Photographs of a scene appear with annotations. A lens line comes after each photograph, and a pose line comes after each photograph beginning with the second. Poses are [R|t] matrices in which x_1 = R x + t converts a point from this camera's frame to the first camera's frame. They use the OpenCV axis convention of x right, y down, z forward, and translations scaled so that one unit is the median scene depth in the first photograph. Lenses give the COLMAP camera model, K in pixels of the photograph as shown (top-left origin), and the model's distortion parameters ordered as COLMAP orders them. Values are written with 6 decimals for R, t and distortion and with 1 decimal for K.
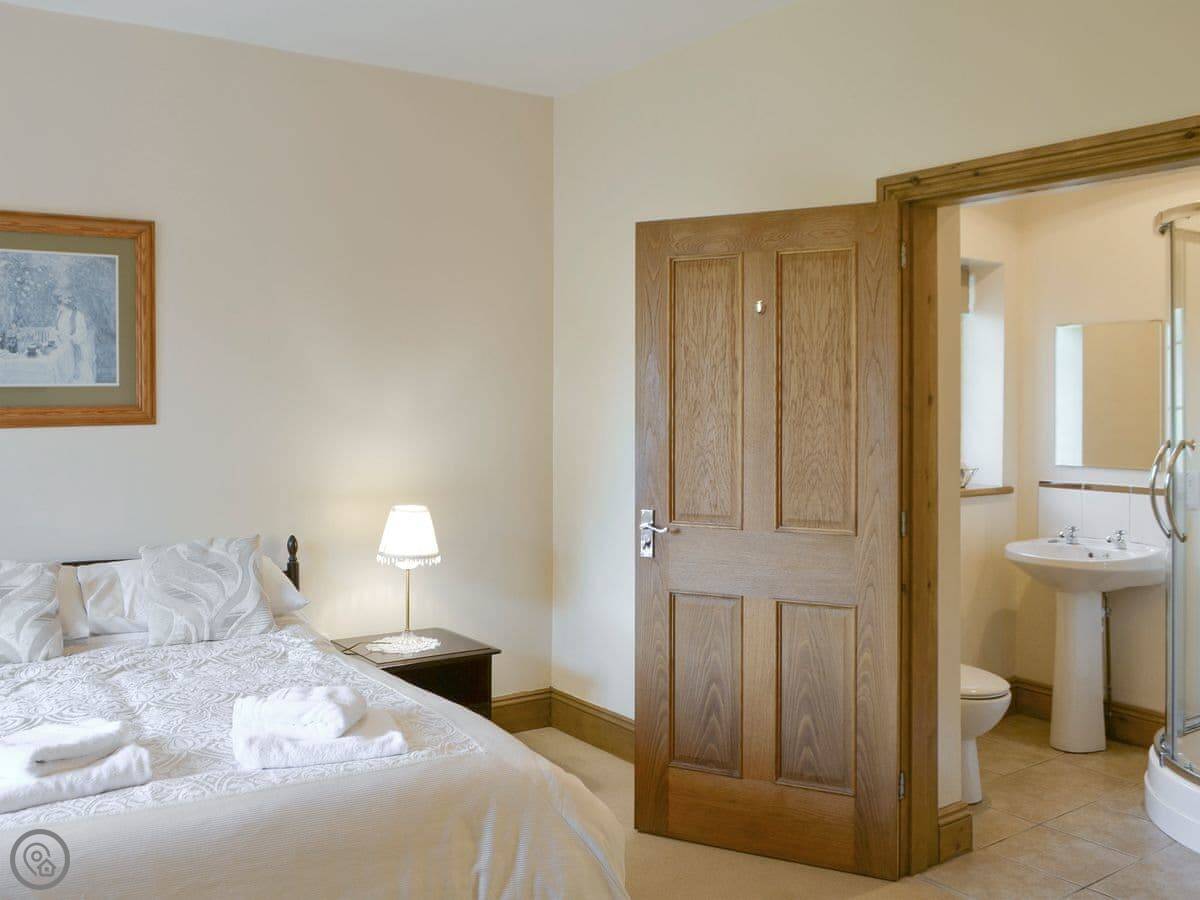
lens RADIAL K [[963.0, 0, 624.5], [0, 963.0, 411.0], [0, 0, 1]] dist [0.002821, -0.002729]
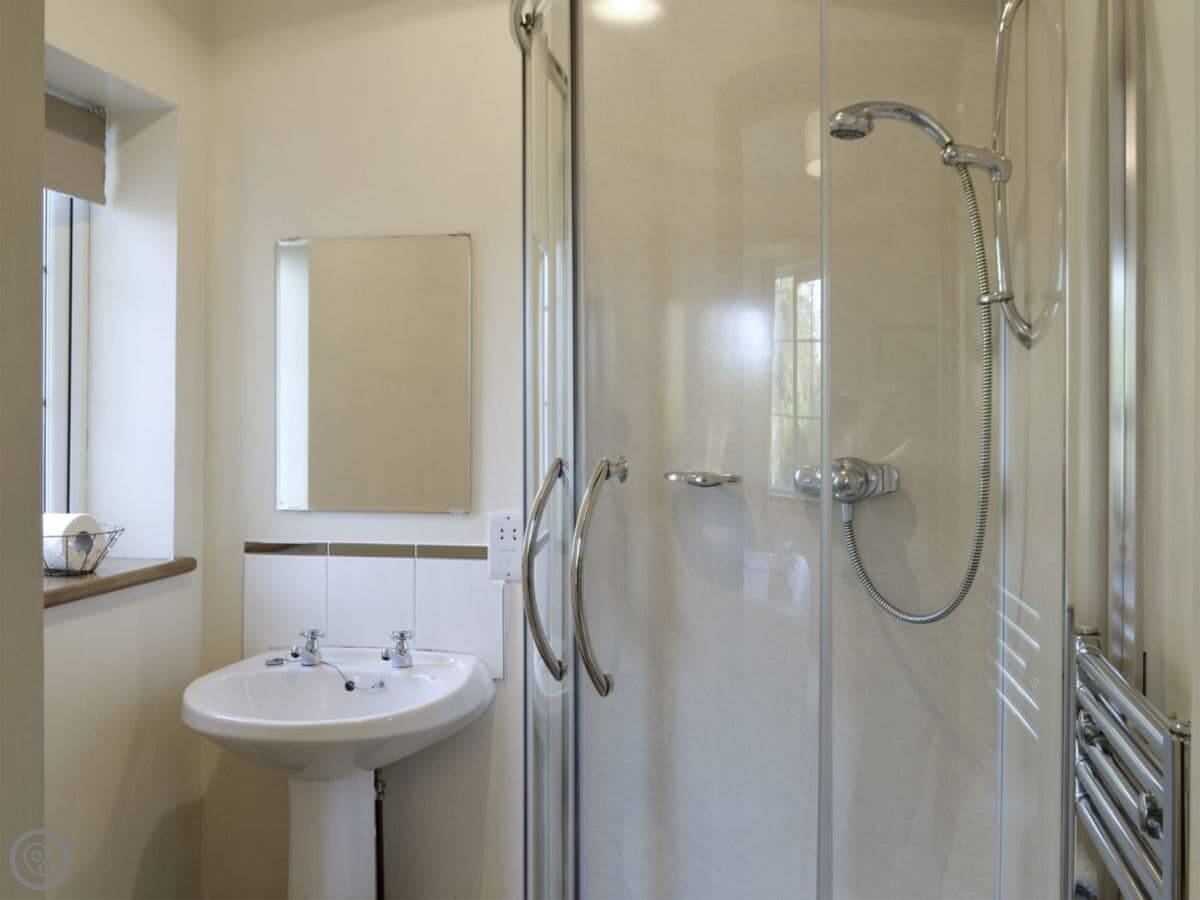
lens RADIAL K [[963.0, 0, 624.5], [0, 963.0, 411.0], [0, 0, 1]] dist [0.002821, -0.002729]
pose [[0.687662, 0.014892, 0.725878, 0.178845], [0.008702, 0.999549, -0.028750, 0.015403], [-0.725978, 0.026087, 0.687223, 0.459730]]
